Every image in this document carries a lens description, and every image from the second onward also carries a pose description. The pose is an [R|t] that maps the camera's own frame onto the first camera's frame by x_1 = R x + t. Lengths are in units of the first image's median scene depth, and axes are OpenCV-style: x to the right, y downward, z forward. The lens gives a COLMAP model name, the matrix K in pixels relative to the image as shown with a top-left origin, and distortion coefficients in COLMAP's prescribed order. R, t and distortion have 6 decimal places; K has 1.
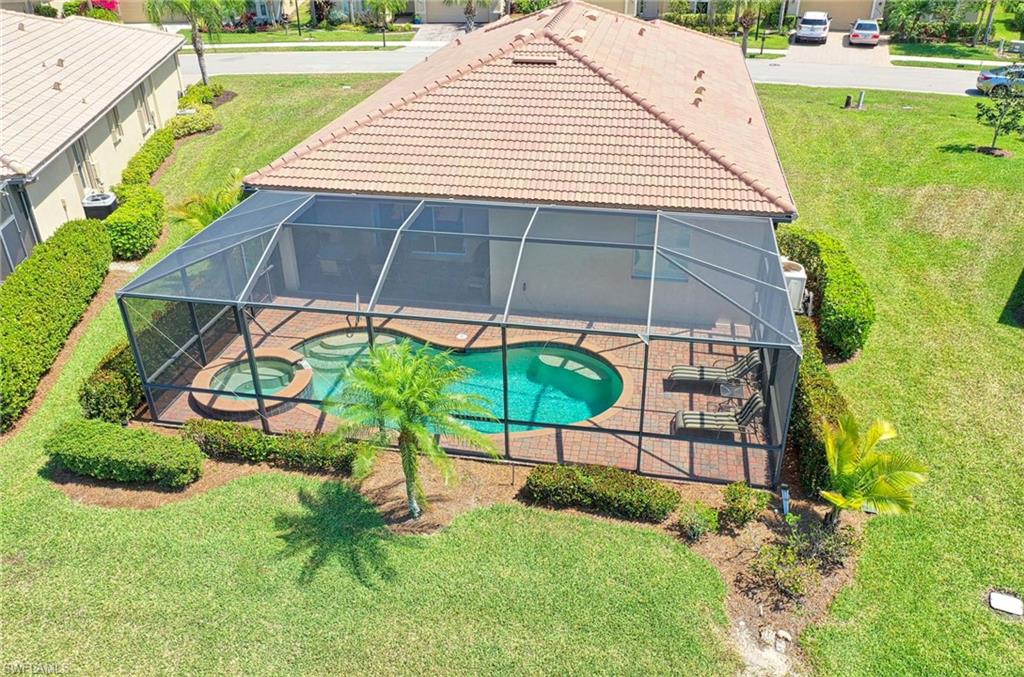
lens RADIAL K [[853.2, 0, 502.6], [0, 853.2, 307.6], [0, 0, 1]] dist [-0.006266, -0.000339]
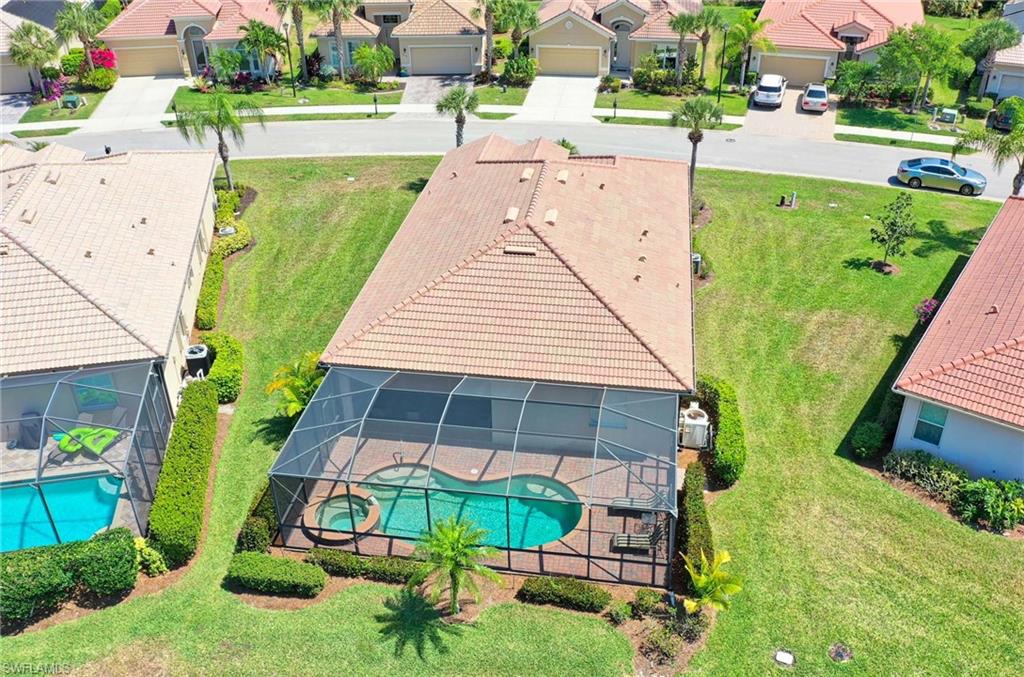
lens RADIAL K [[907.1, 0, 513.2], [0, 907.1, 271.0], [0, 0, 1]] dist [-0.002622, -0.003426]
pose [[0.999317, -0.012750, 0.034698, -0.031907], [0.013954, 0.999301, -0.034688, -0.267395], [-0.034231, 0.035149, 0.998796, -0.604461]]
